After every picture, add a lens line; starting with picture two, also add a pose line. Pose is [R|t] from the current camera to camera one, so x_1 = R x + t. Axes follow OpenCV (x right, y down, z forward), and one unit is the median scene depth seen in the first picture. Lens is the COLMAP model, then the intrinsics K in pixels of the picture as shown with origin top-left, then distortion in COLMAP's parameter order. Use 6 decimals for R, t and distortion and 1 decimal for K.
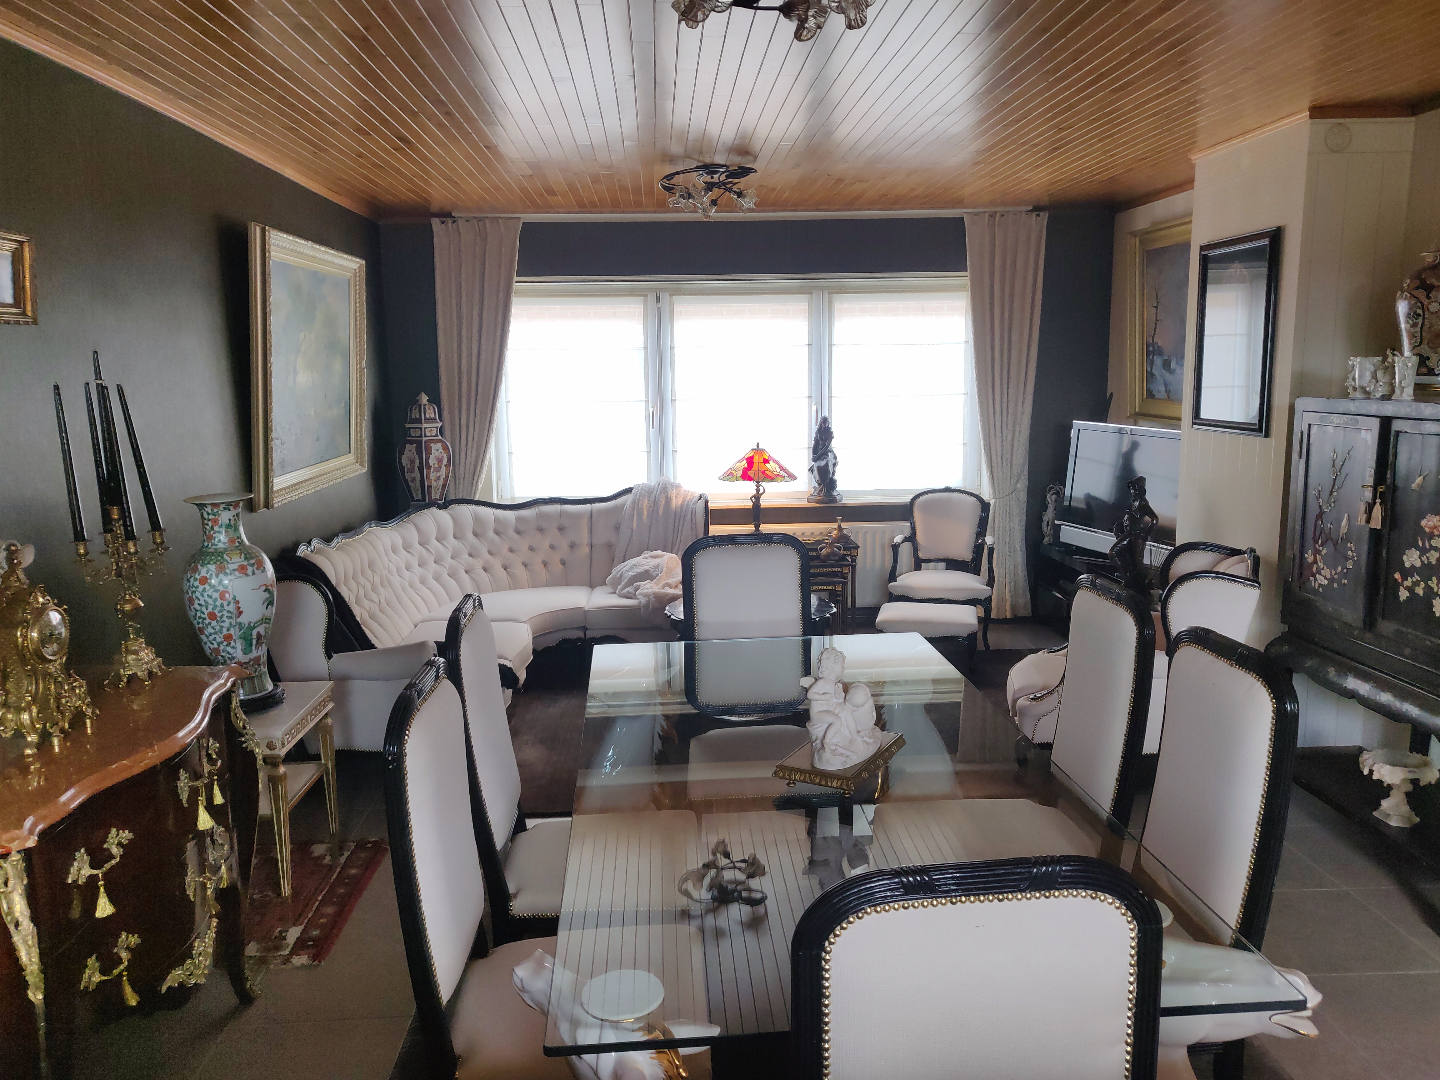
lens RADIAL K [[1097.5, 0, 720.0], [0, 1097.5, 540.0], [0, 0, 1]] dist [-0.004476, 0.048054]
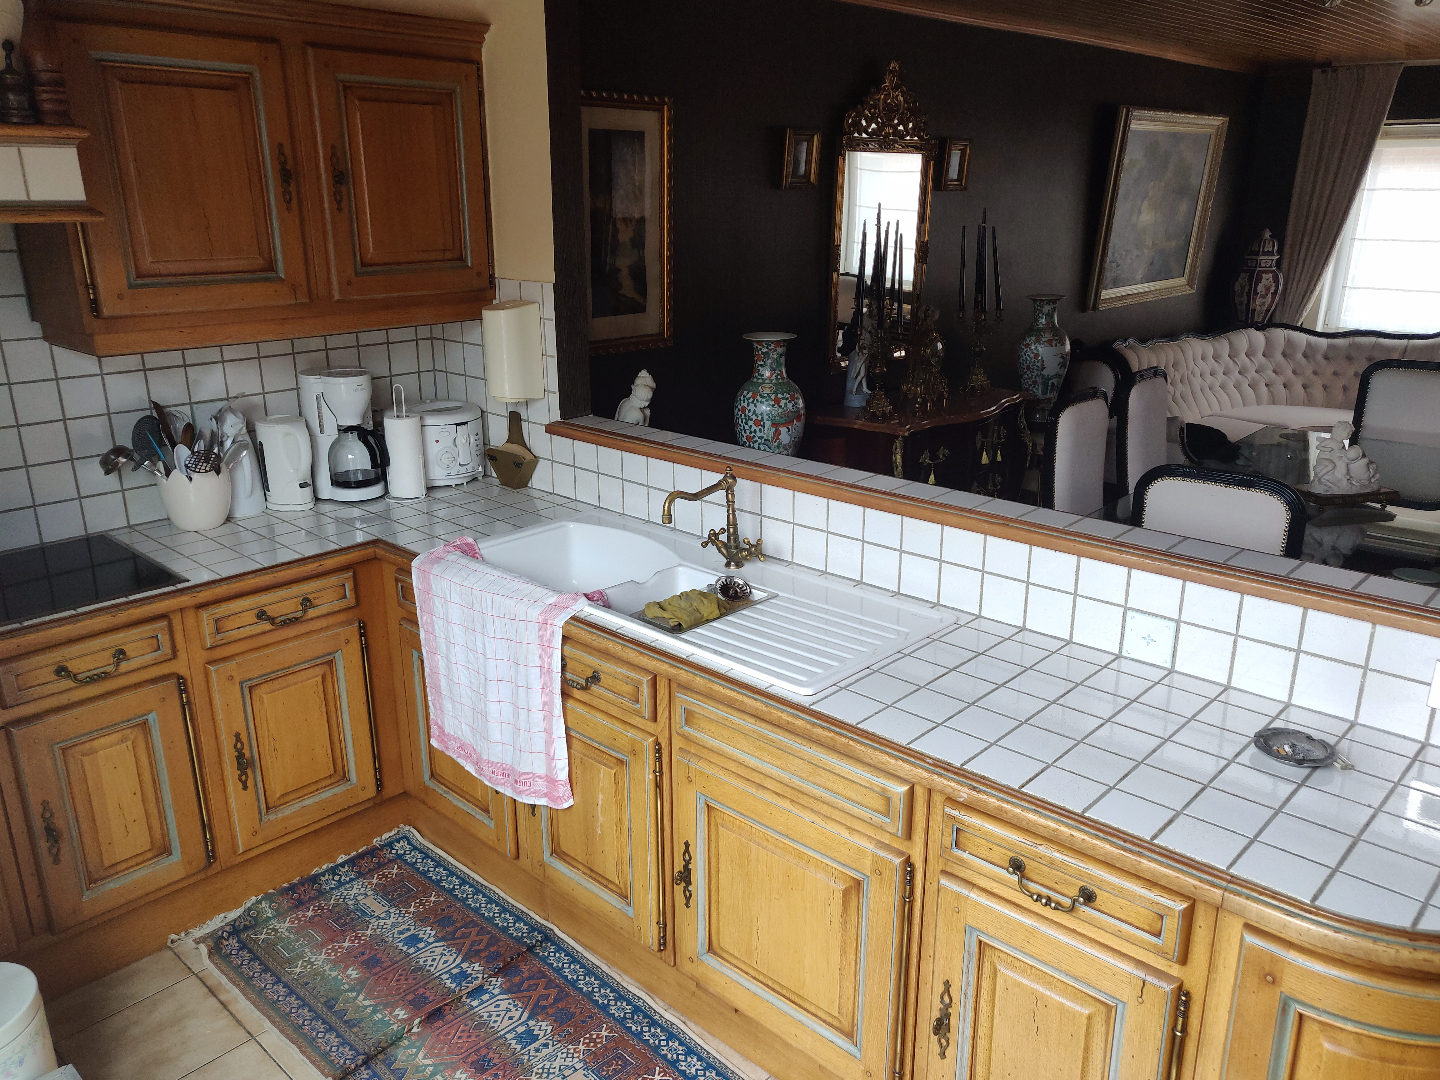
lens RADIAL K [[1101.1, 0, 720.0], [0, 1101.1, 540.0], [0, 0, 1]] dist [-0.004119, 0.054012]
pose [[0.687554, 0.236239, -0.686630, 0.216428], [-0.126267, 0.970089, 0.207327, 0.017723], [0.715070, -0.055850, 0.696818, -0.261585]]
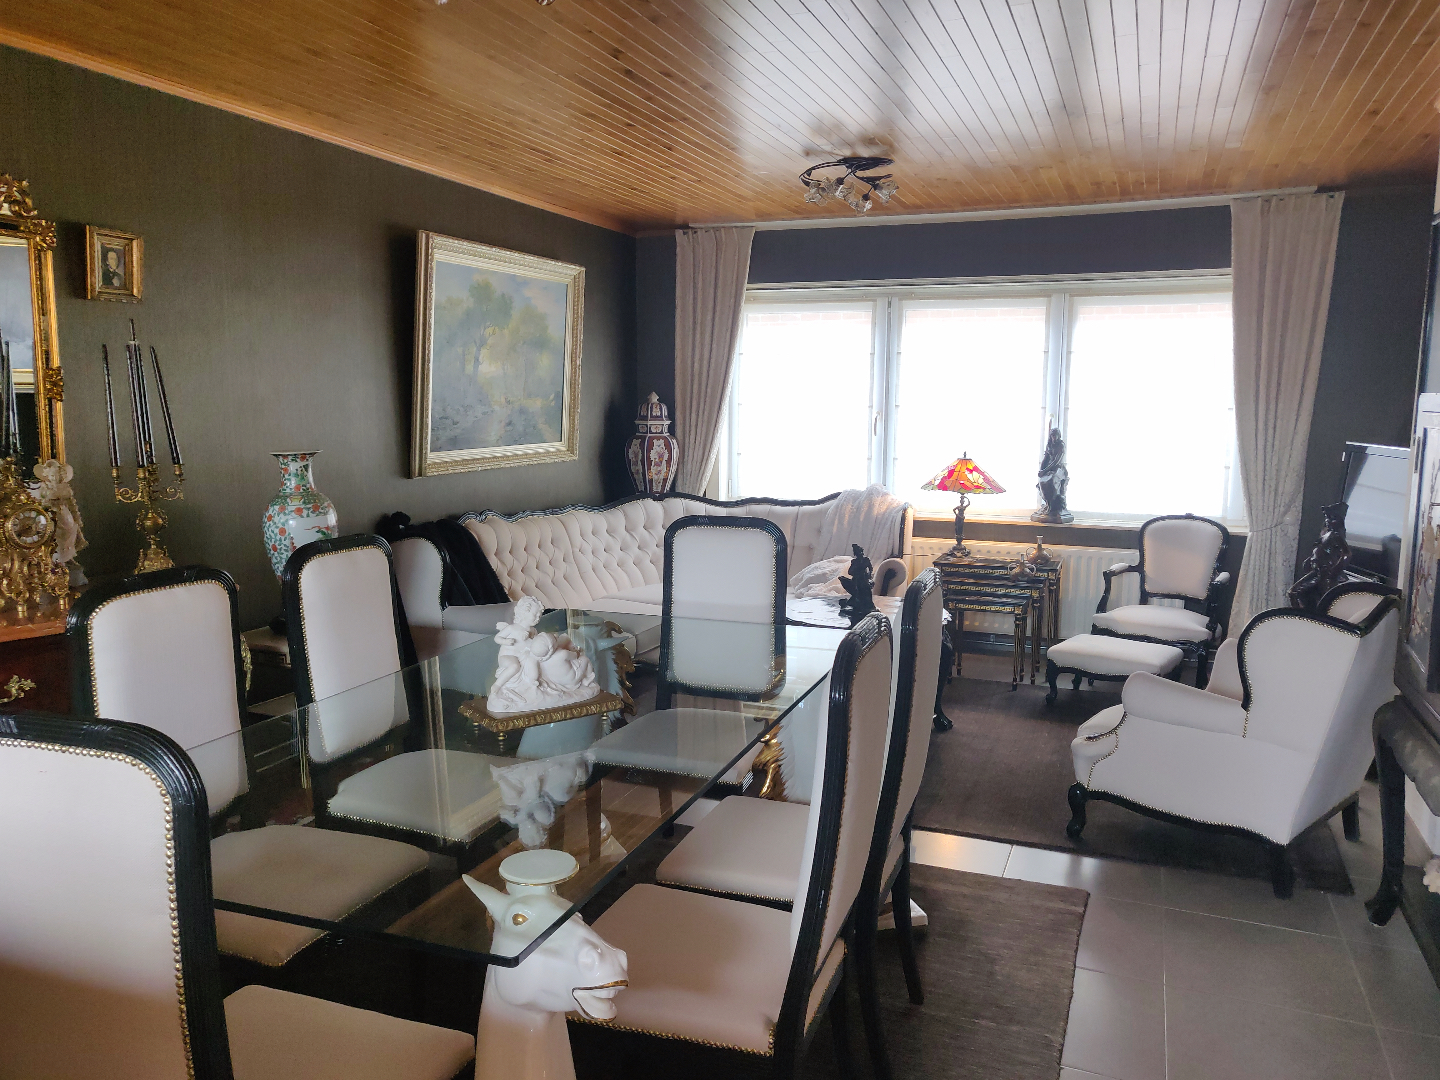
lens RADIAL K [[1101.1, 0, 720.0], [0, 1101.1, 540.0], [0, 0, 1]] dist [-0.004119, 0.054012]
pose [[0.907576, 0.076272, -0.412902, 0.240784], [-0.088330, 0.996039, -0.010162, 0.014925], [0.410492, 0.045695, 0.910719, 0.051901]]
